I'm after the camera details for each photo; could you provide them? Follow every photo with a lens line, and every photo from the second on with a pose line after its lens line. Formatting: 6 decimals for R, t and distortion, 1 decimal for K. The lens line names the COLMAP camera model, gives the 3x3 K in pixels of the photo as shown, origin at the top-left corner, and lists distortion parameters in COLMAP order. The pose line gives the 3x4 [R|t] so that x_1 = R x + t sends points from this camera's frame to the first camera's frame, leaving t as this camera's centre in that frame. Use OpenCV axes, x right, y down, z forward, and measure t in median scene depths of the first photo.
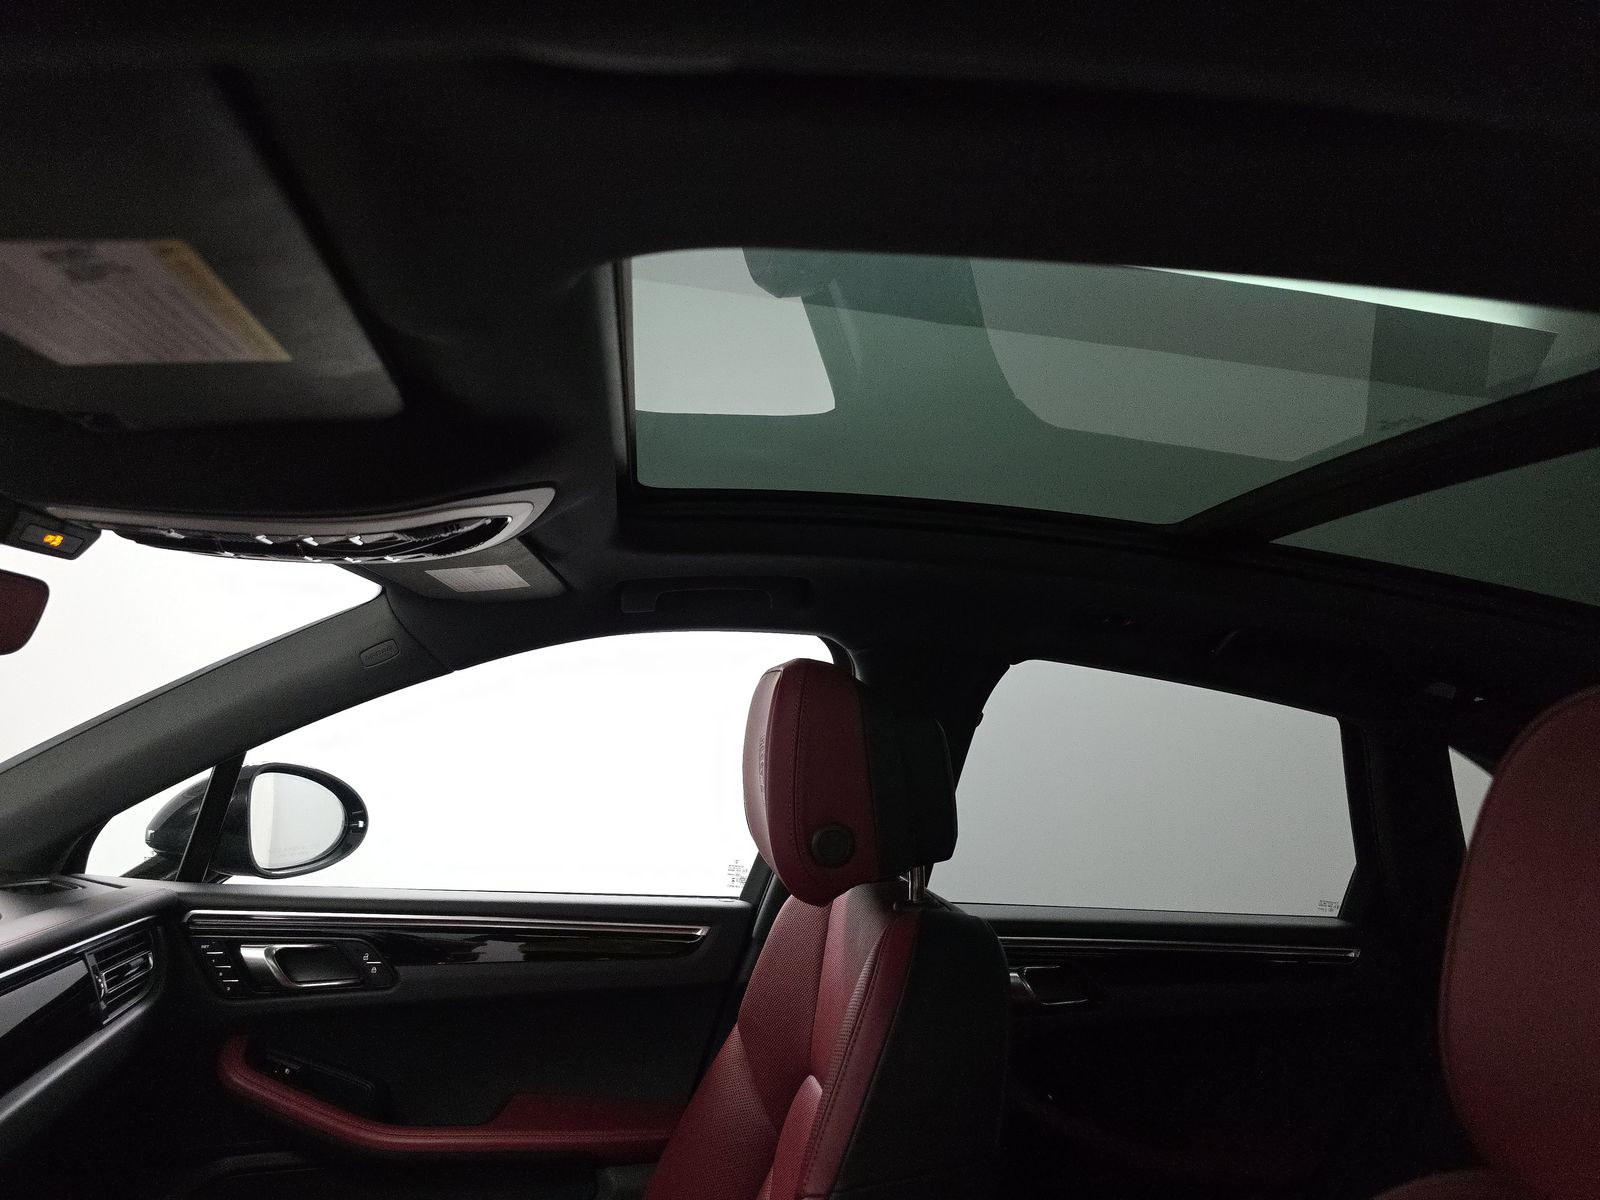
lens RADIAL K [[1079.7, 0, 796.2], [0, 1079.7, 592.3], [0, 0, 1]] dist [0.006568, 0.000258]
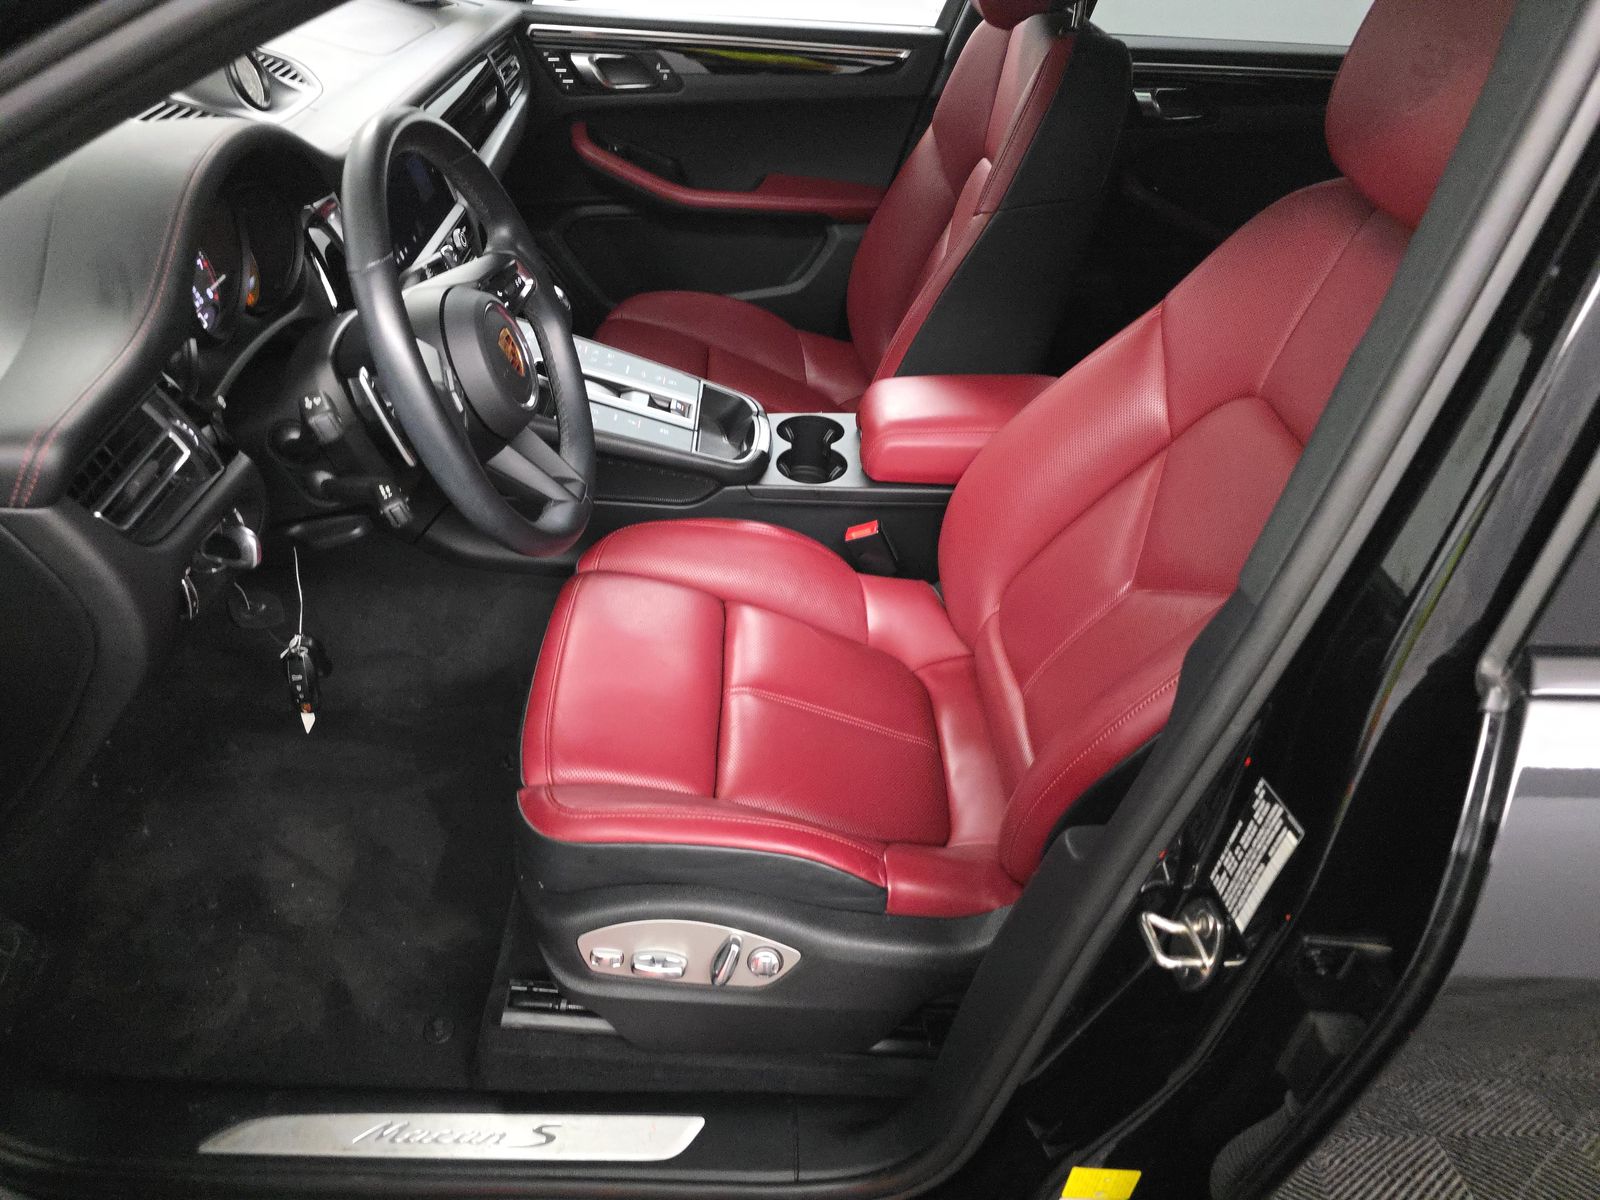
lens RADIAL K [[1079.7, 0, 796.2], [0, 1079.7, 592.3], [0, 0, 1]] dist [0.006568, 0.000258]
pose [[0.990800, 0.079826, -0.109281, -0.026441], [0.015508, 0.735215, 0.677656, -0.096177], [0.134440, -0.673117, 0.727213, -0.415146]]
